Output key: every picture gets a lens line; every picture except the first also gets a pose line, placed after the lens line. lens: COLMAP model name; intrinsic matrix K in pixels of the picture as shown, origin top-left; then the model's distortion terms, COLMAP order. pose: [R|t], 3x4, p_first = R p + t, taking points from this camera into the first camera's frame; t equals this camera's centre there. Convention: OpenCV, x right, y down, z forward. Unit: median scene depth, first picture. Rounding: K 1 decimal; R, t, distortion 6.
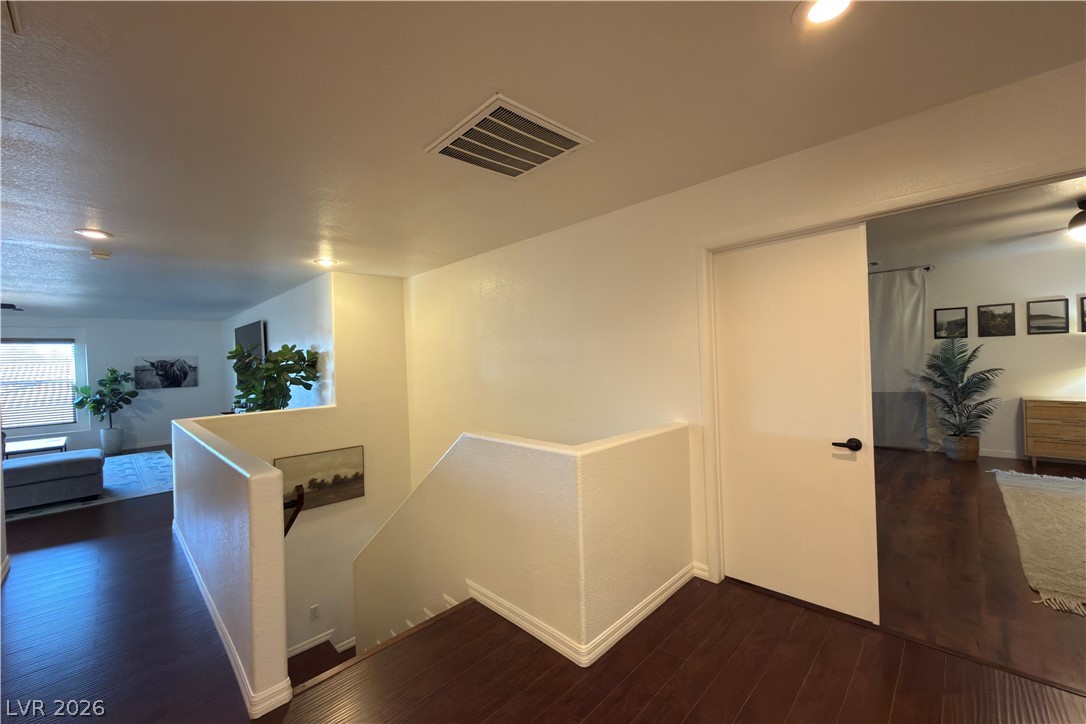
lens RADIAL K [[433.9, 0, 543.8], [0, 433.9, 364.4], [0, 0, 1]] dist [-0.001839, 0.000781]
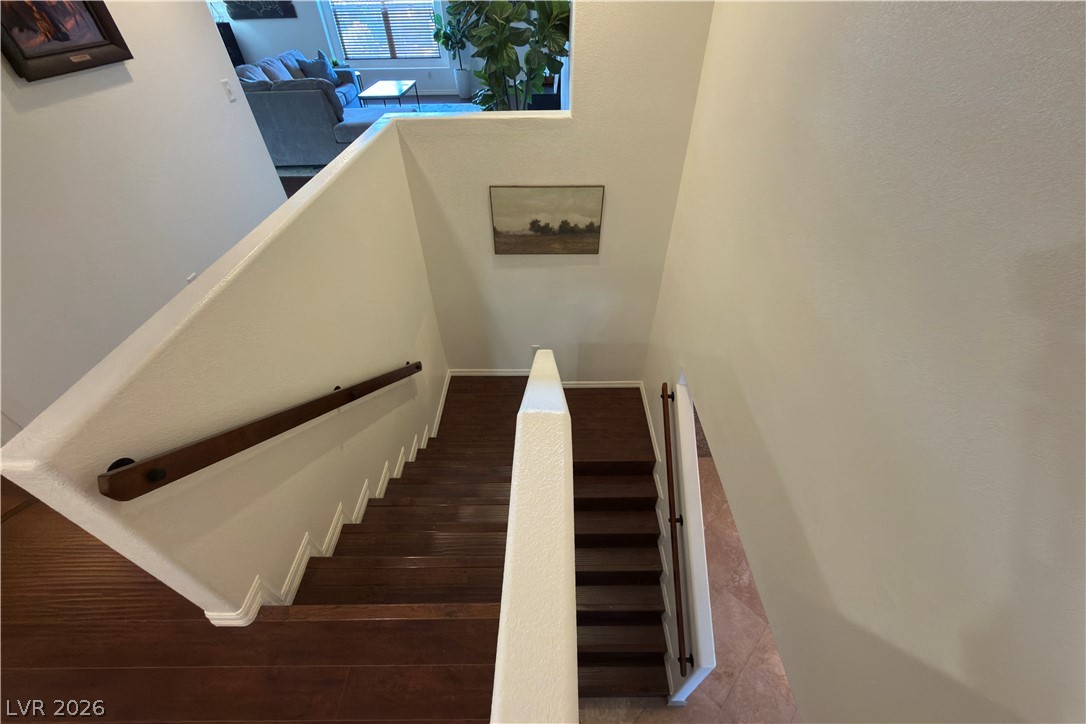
lens RADIAL K [[433.9, 0, 542.3], [0, 433.9, 366.4], [0, 0, 1]] dist [-0.001839, 0.000781]
pose [[0.695352, 0.501907, -0.514369, 0.003625], [-0.016681, 0.726803, 0.686643, -0.046823], [0.718475, -0.468879, 0.513757, 0.291004]]
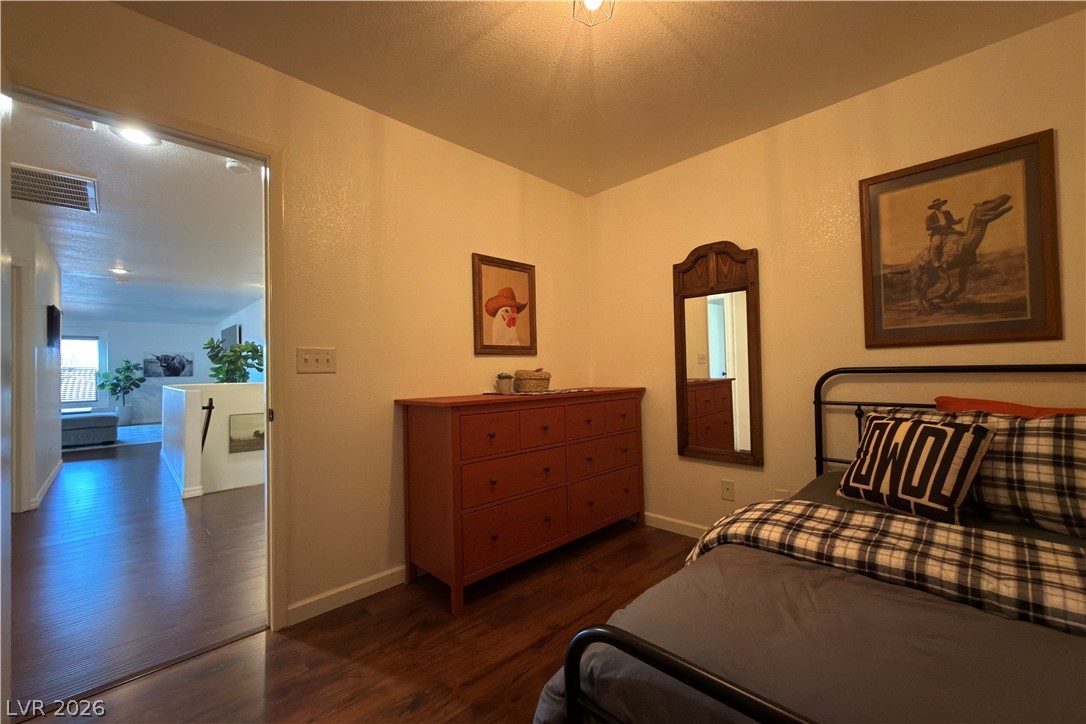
lens RADIAL K [[433.9, 0, 546.3], [0, 433.9, 365.1], [0, 0, 1]] dist [-0.001839, 0.000781]
pose [[0.999784, 0.015840, -0.013423, 0.282823], [-0.016149, 0.999599, -0.023271, 0.035301], [0.013049, 0.023483, 0.999639, -0.284898]]
